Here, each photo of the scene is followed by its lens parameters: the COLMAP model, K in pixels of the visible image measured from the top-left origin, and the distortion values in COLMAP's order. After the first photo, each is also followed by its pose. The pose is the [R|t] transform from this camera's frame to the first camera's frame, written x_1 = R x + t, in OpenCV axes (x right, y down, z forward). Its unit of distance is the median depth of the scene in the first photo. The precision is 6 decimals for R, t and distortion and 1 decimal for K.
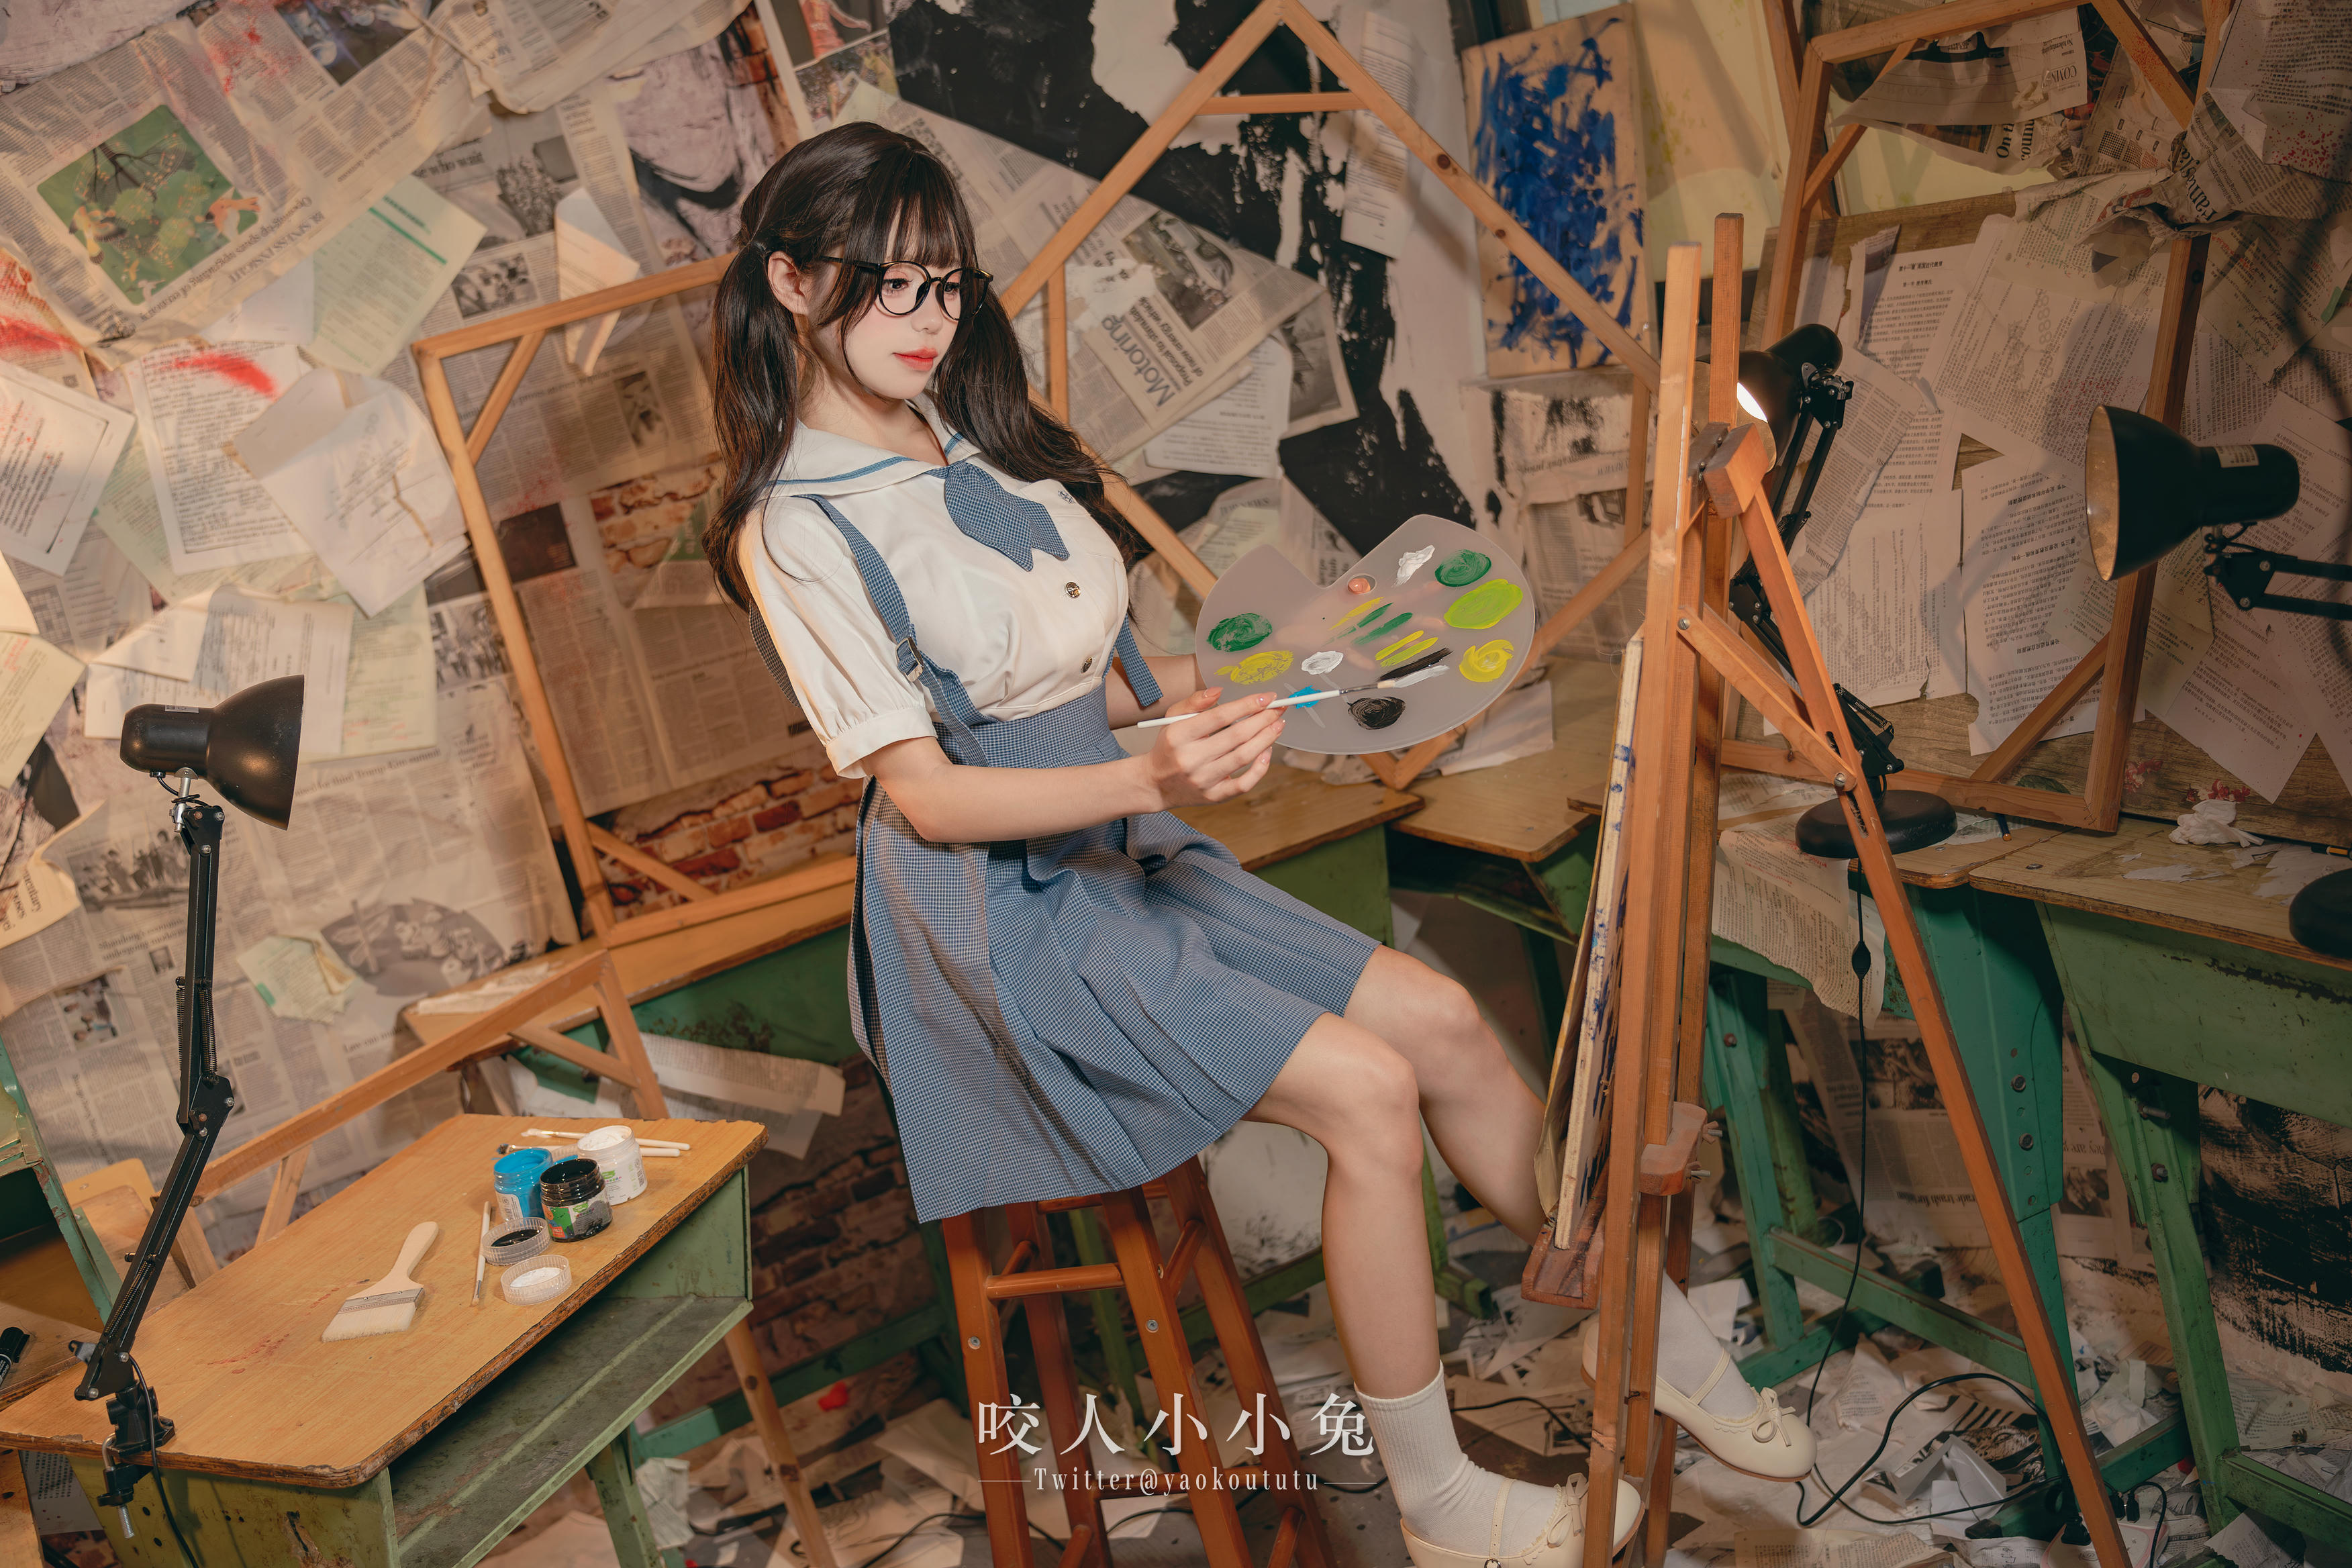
lens RADIAL K [[2402.0, 0, 1140.7], [0, 2402.0, 772.1], [0, 0, 1]] dist [0.048102, 0.000000]
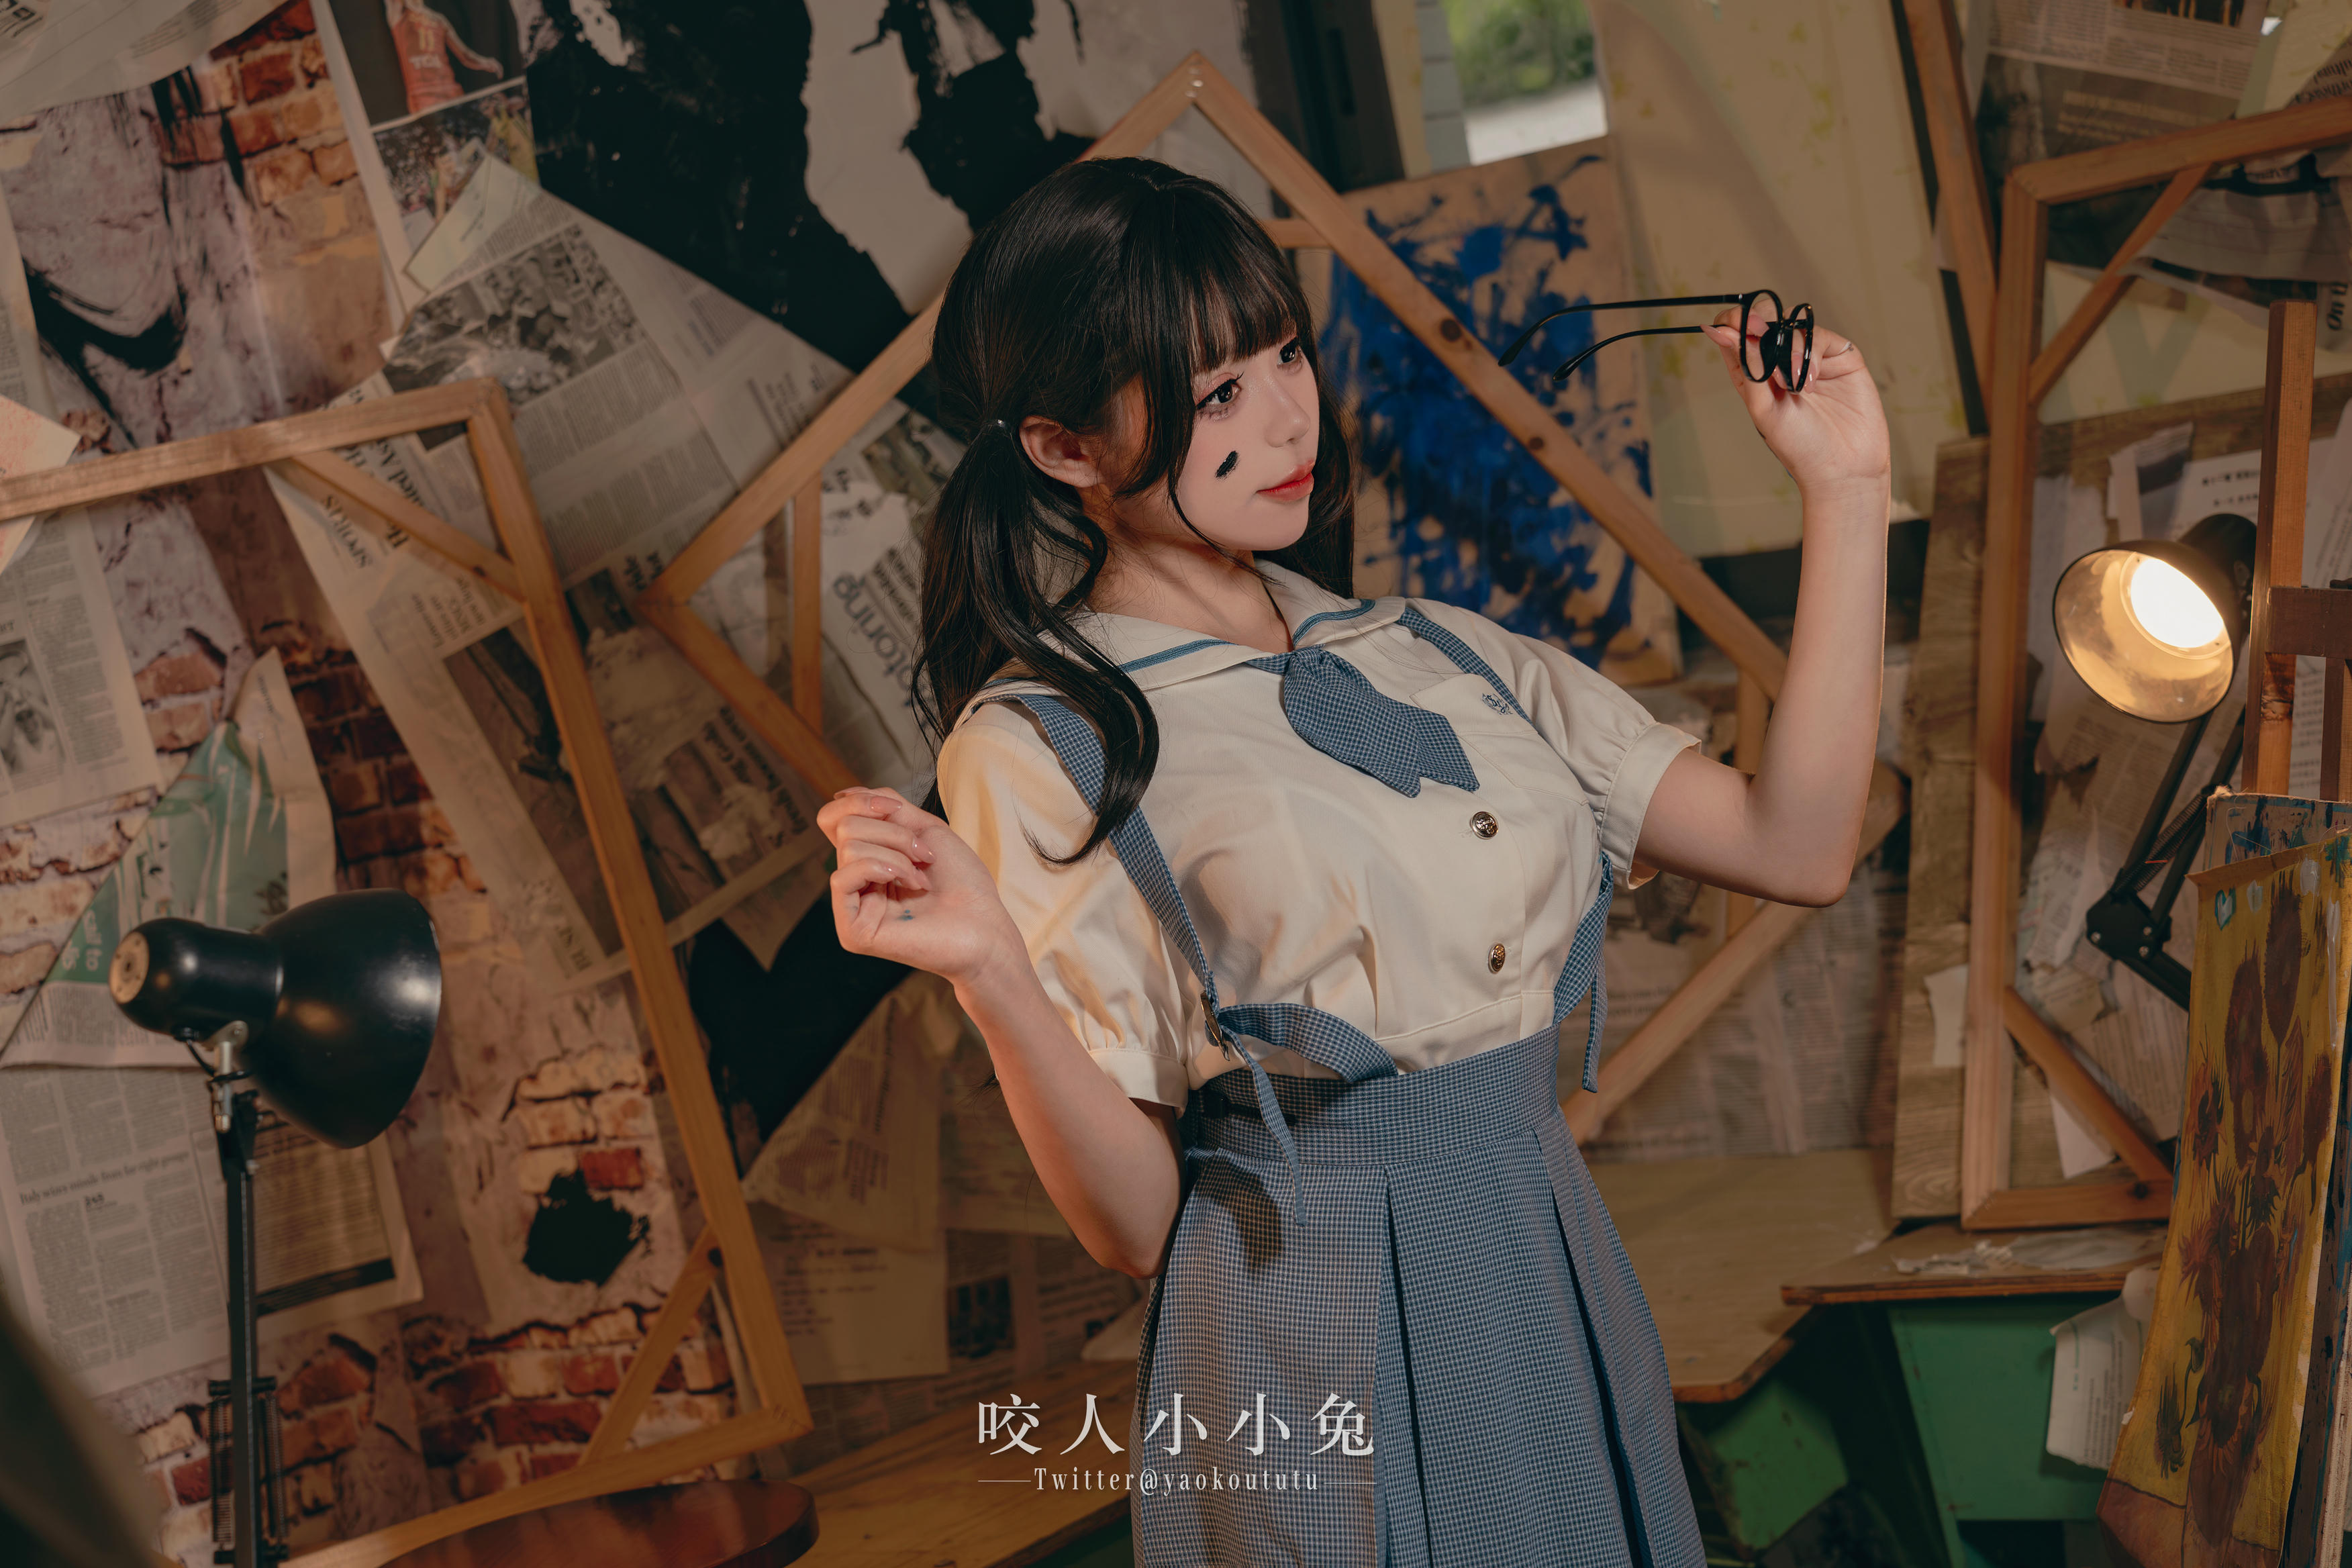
lens RADIAL K [[5243.1, 0, 1185.3], [0, 5243.1, 788.4], [0, 0, 1]] dist [0.178807, 0.000000]
pose [[0.920084, 0.025868, 0.390867, -0.436565], [0.070783, 0.970413, -0.230844, 0.164395], [-0.385274, 0.240062, 0.891030, -0.166517]]
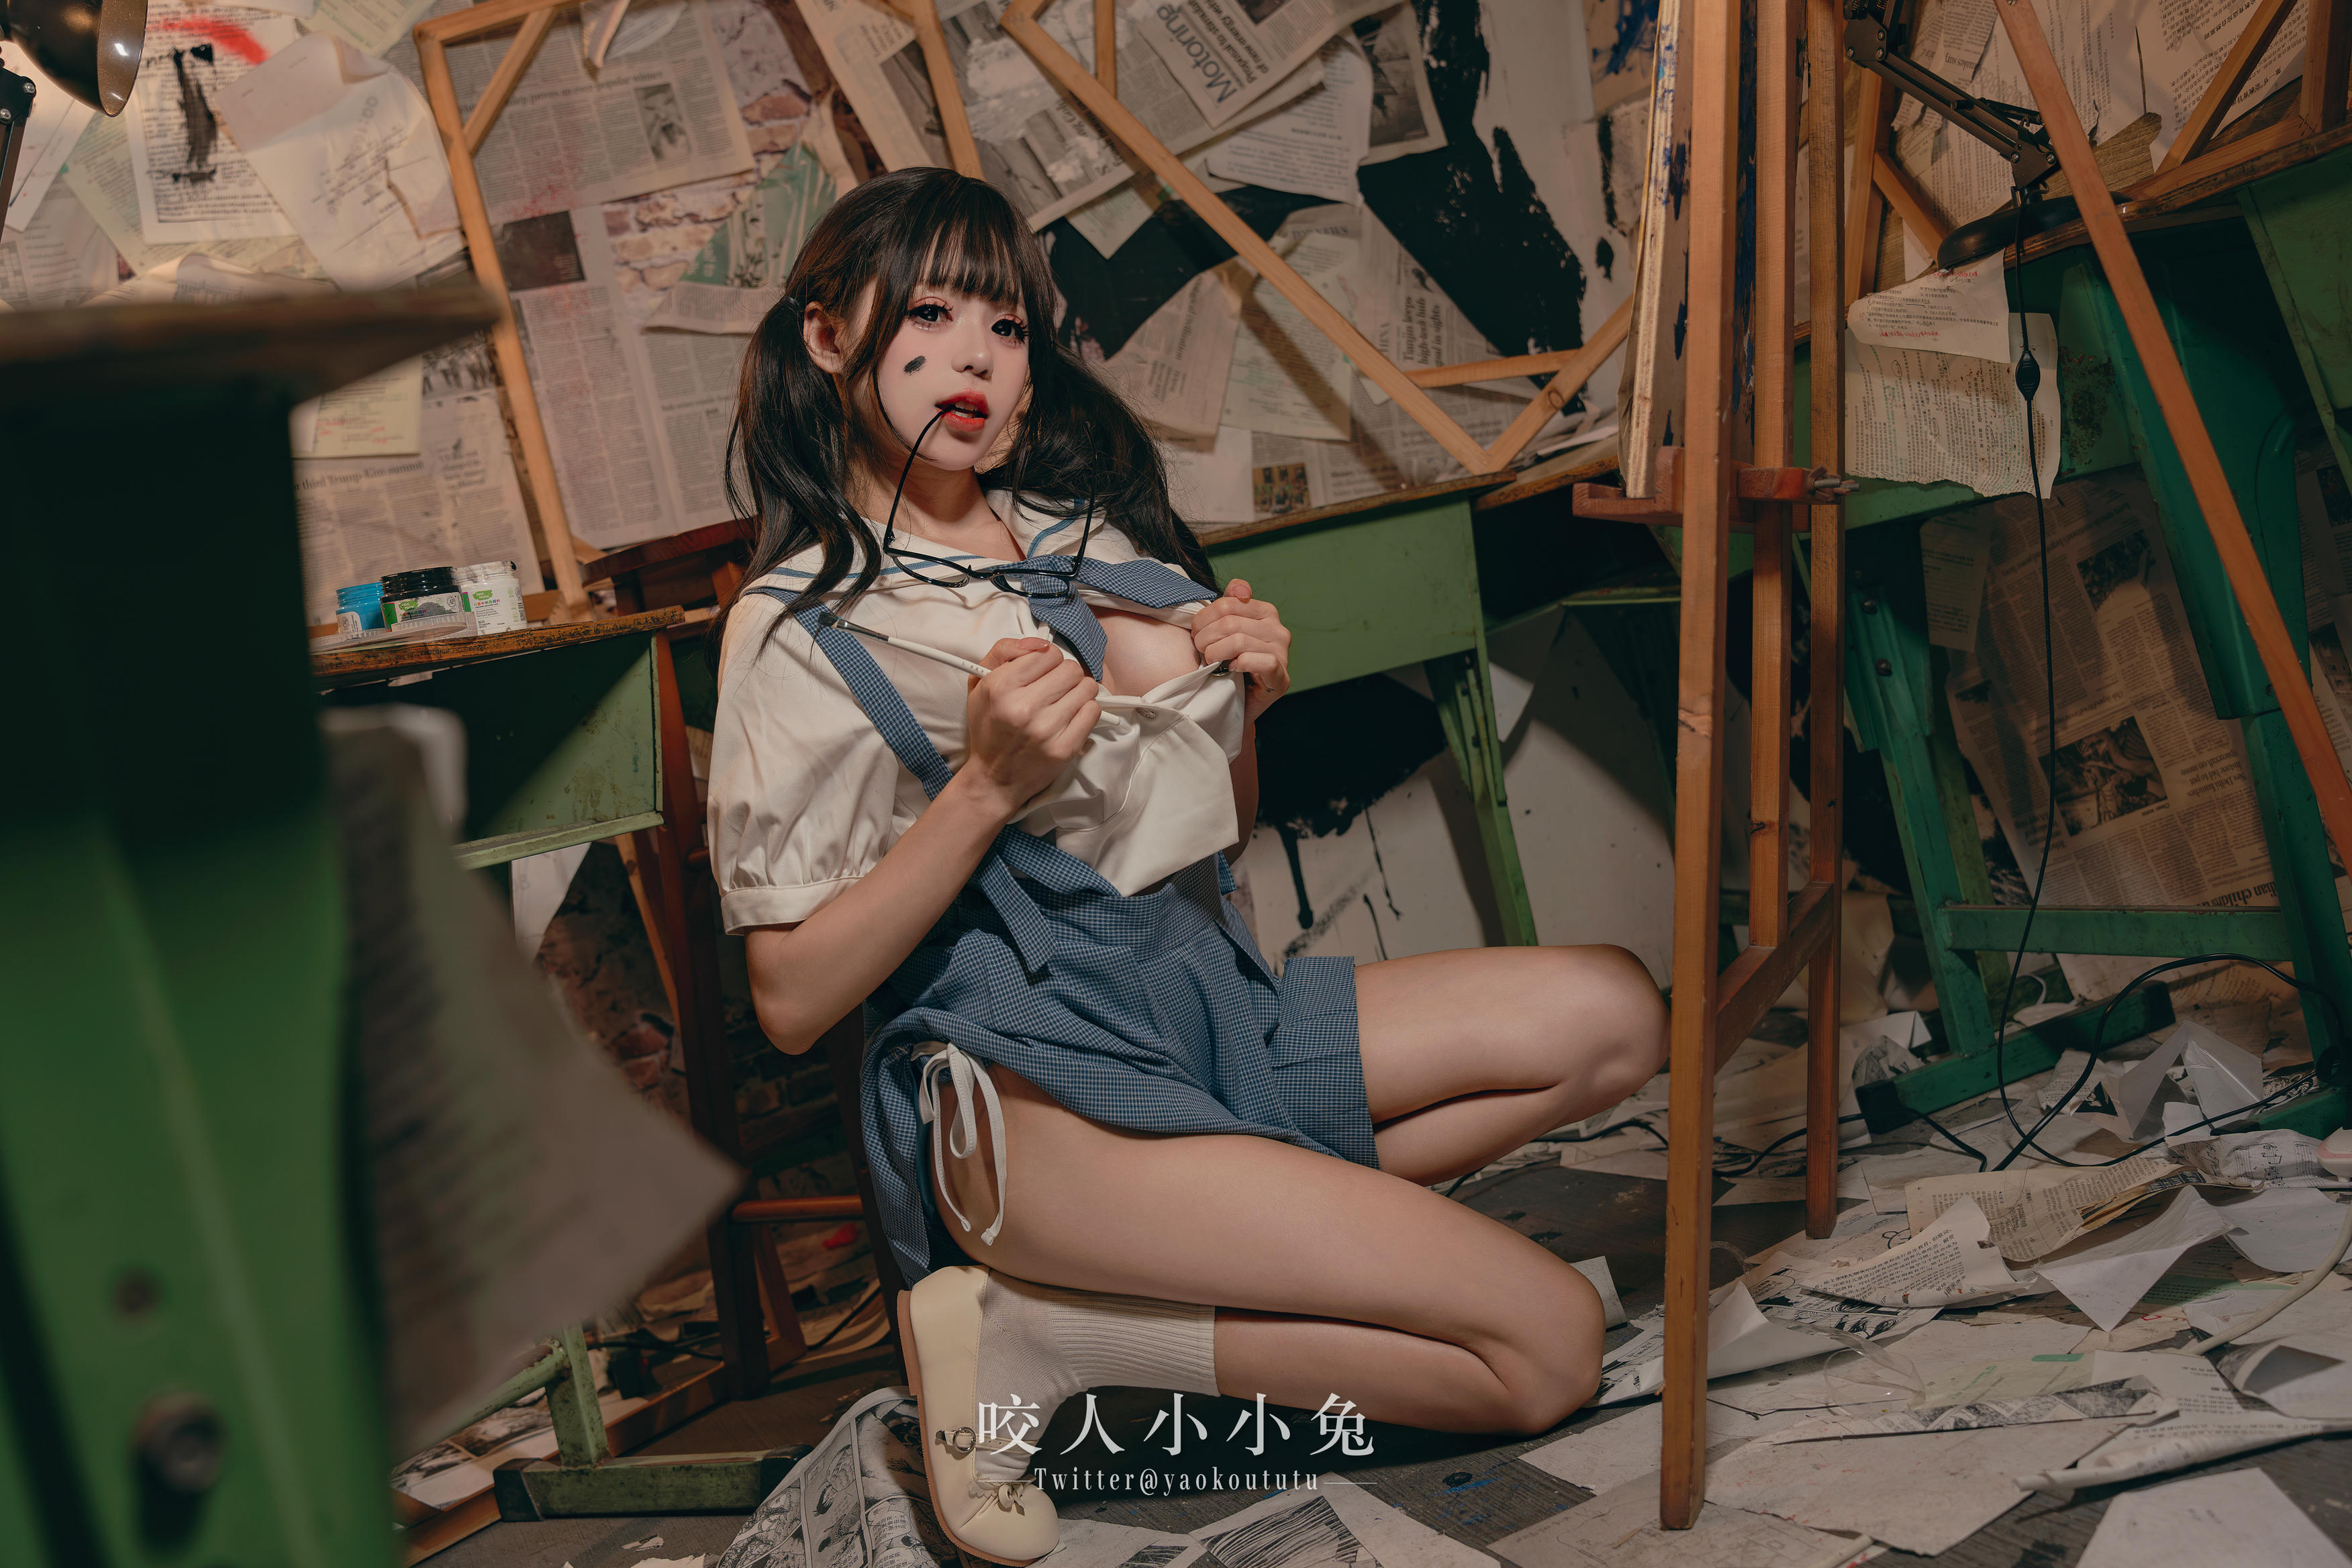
lens RADIAL K [[2402.0, 0, 1139.5], [0, 2402.0, 734.8], [0, 0, 1]] dist [0.048102, 0.000000]
pose [[0.996338, -0.001391, -0.085487, 0.055091], [-0.015838, 0.979560, -0.200525, 0.266823], [0.084019, 0.201145, 0.975952, 0.157649]]
